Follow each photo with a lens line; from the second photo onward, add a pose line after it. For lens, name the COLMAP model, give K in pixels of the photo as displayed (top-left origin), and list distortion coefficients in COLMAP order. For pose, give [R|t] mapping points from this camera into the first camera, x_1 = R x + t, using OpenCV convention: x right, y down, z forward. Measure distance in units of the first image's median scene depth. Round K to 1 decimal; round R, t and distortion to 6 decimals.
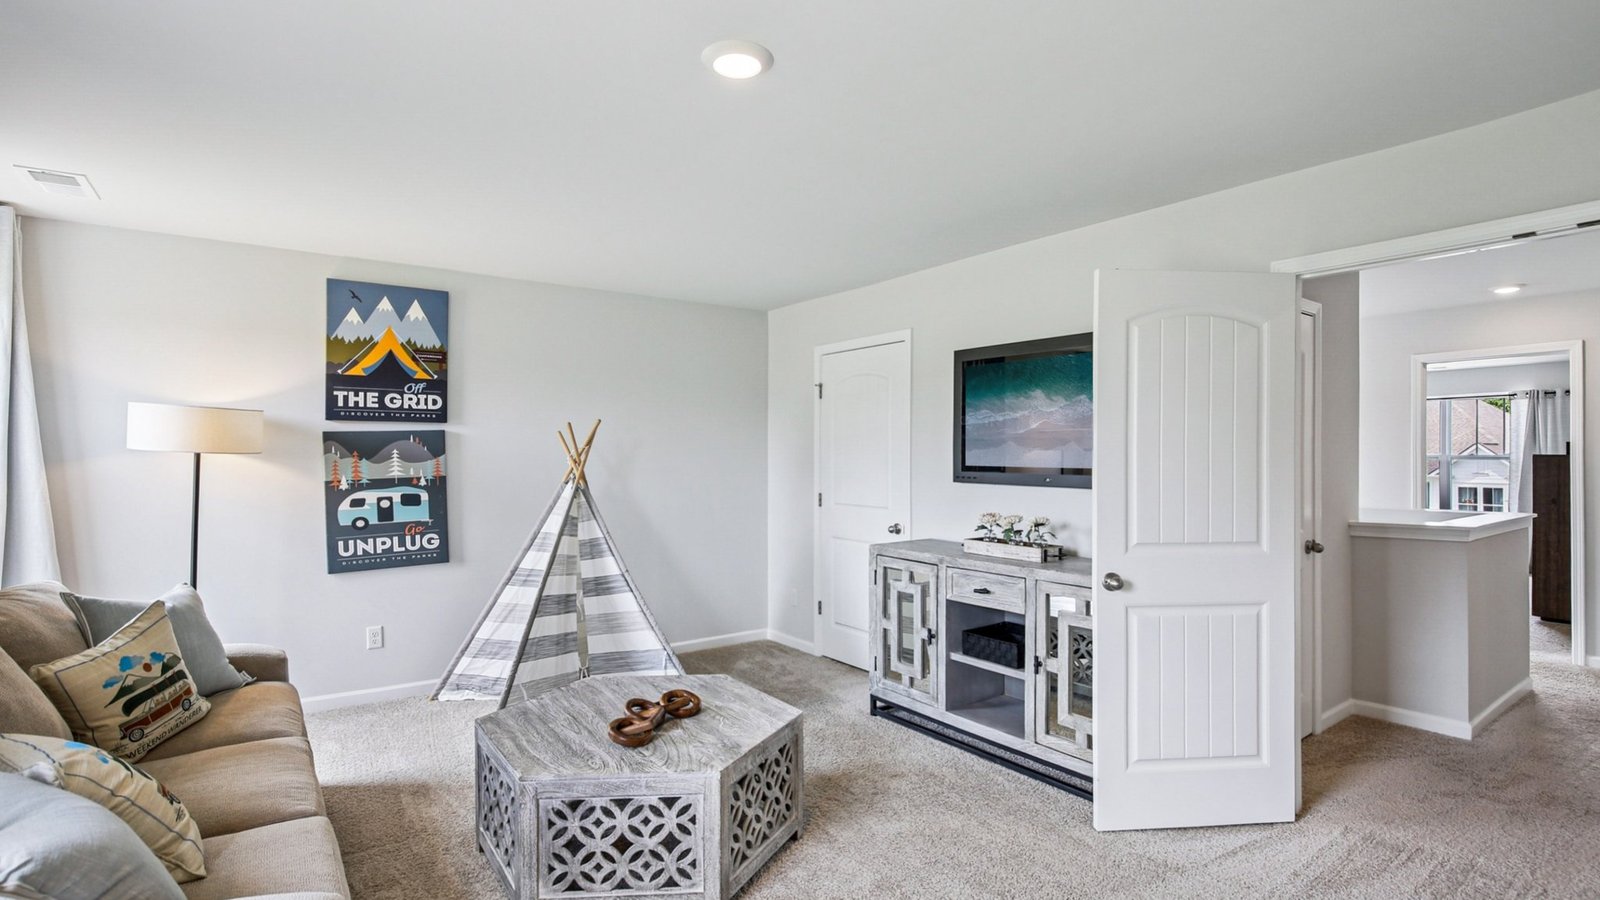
lens RADIAL K [[752.9, 0, 804.9], [0, 752.9, 446.7], [0, 0, 1]] dist [-0.046698, 0.000119]
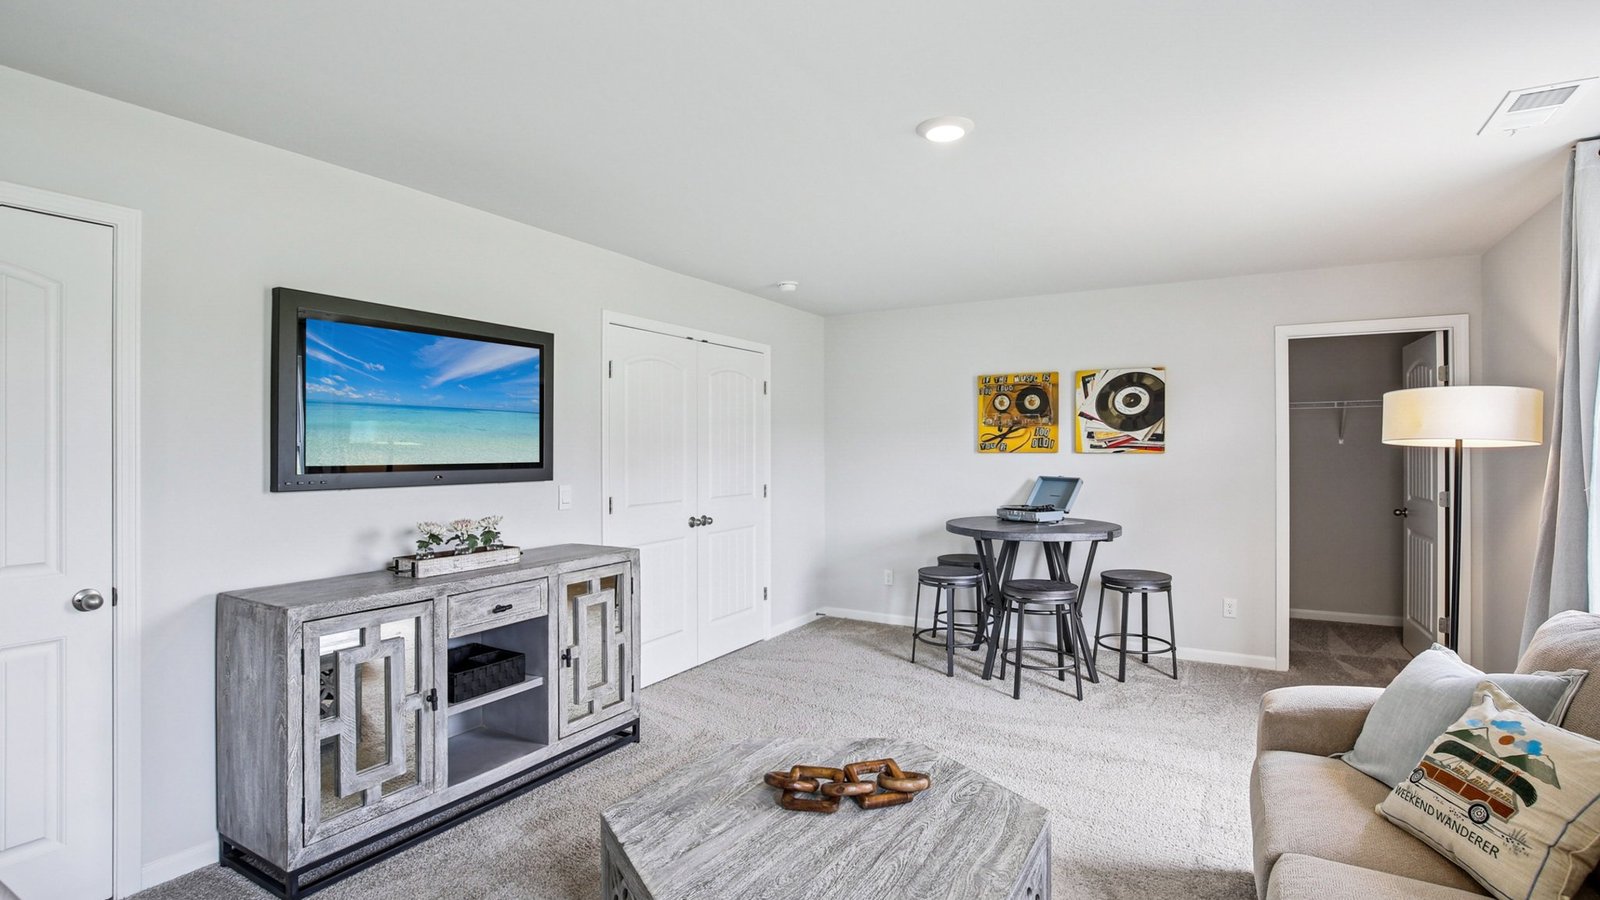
lens RADIAL K [[752.9, 0, 804.9], [0, 752.9, 446.7], [0, 0, 1]] dist [-0.046698, 0.000119]
pose [[-0.399323, -0.000238, 0.916810, -0.655154], [-0.003033, 0.999995, -0.001061, 0.007950], [-0.916805, -0.003204, -0.399322, 0.987559]]
